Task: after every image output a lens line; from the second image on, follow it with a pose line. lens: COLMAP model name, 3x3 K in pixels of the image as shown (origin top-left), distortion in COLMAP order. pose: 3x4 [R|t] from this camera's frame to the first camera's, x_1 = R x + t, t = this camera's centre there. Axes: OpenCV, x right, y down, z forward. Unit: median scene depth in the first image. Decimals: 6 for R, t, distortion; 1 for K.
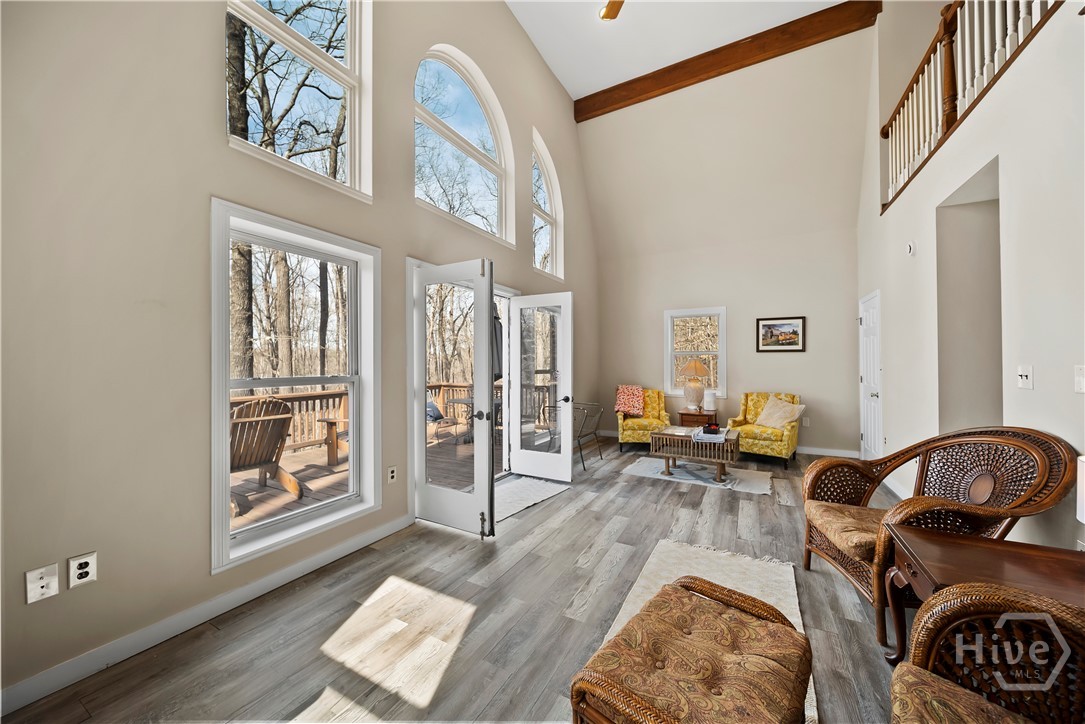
lens RADIAL K [[390.4, 0, 534.7], [0, 390.4, 362.7], [0, 0, 1]] dist [-0.001853, -0.000160]
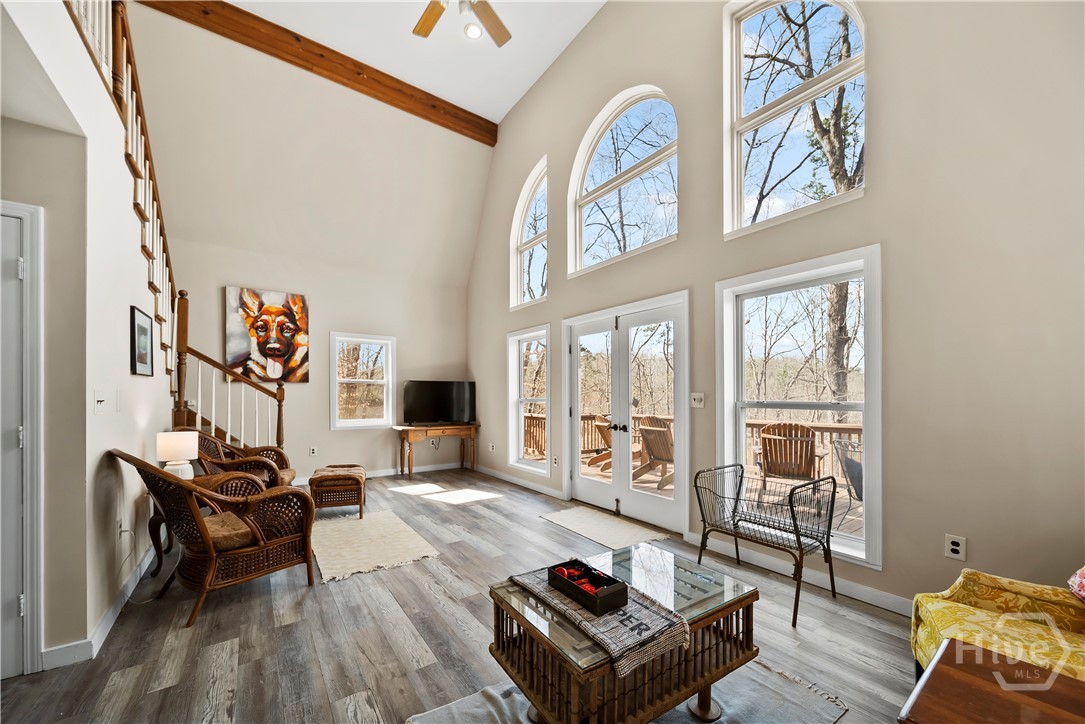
lens RADIAL K [[399.7, 0, 541.1], [0, 399.7, 395.3], [0, 0, 1]] dist [-0.000590, -0.000028]
pose [[-0.422201, 0.002801, -0.906498, 1.105171], [0.001905, 0.999996, 0.002203, 0.013563], [0.906500, -0.000797, -0.422204, 1.581433]]
